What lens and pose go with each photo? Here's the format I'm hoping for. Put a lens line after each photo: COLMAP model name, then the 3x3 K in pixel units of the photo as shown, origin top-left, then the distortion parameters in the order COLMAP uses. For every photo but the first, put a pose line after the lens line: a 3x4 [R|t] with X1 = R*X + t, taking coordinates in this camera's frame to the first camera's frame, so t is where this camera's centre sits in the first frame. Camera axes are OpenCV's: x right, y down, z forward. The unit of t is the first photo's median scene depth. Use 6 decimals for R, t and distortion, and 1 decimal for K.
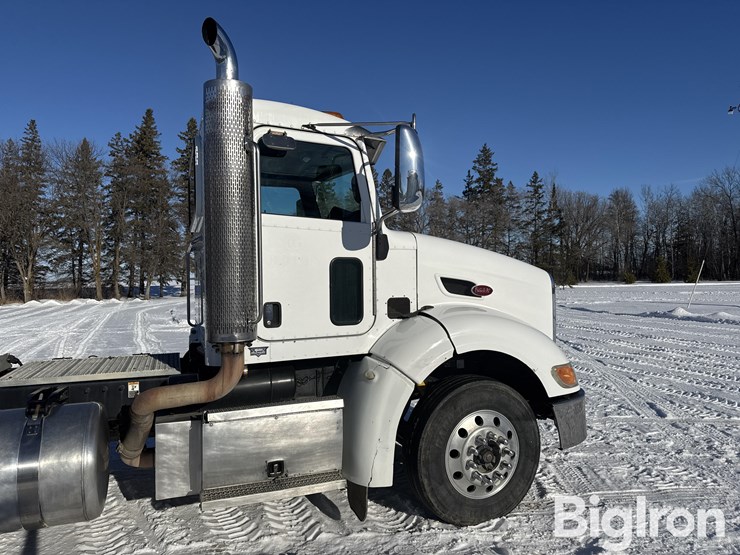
lens RADIAL K [[513.9, 0, 370.0], [0, 513.9, 277.5], [0, 0, 1]] dist [0.119840, -0.166848]
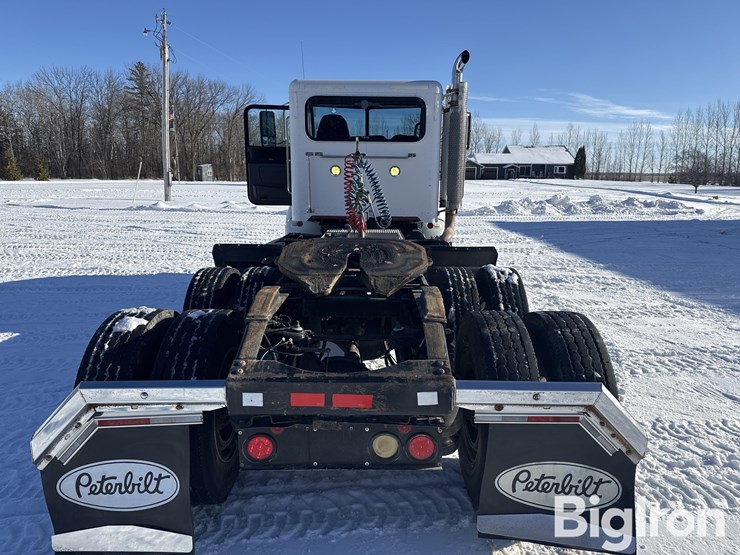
lens RADIAL K [[520.2, 0, 373.2], [0, 520.2, 275.7], [0, 0, 1]] dist [0.058439, -0.071151]
pose [[0.354213, -0.155432, 0.922157, -1.949253], [-0.019356, 0.984661, 0.173402, 0.025314], [-0.934964, -0.079271, 0.345771, 0.432392]]
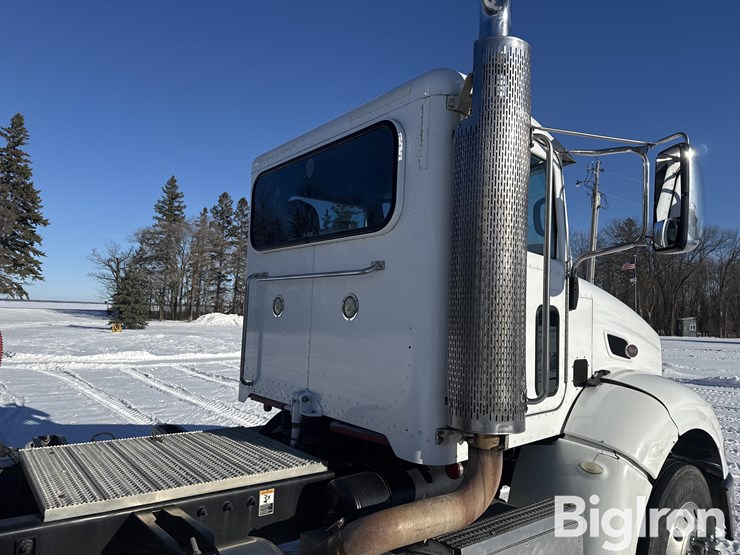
lens RADIAL K [[515.4, 0, 372.1], [0, 515.4, 282.2], [0, 0, 1]] dist [0.113938, -0.170862]
pose [[0.949467, 0.070230, 0.305908, -0.496235], [-0.051781, 0.996339, -0.068020, -0.007002], [-0.309565, 0.048743, 0.949628, 0.335572]]
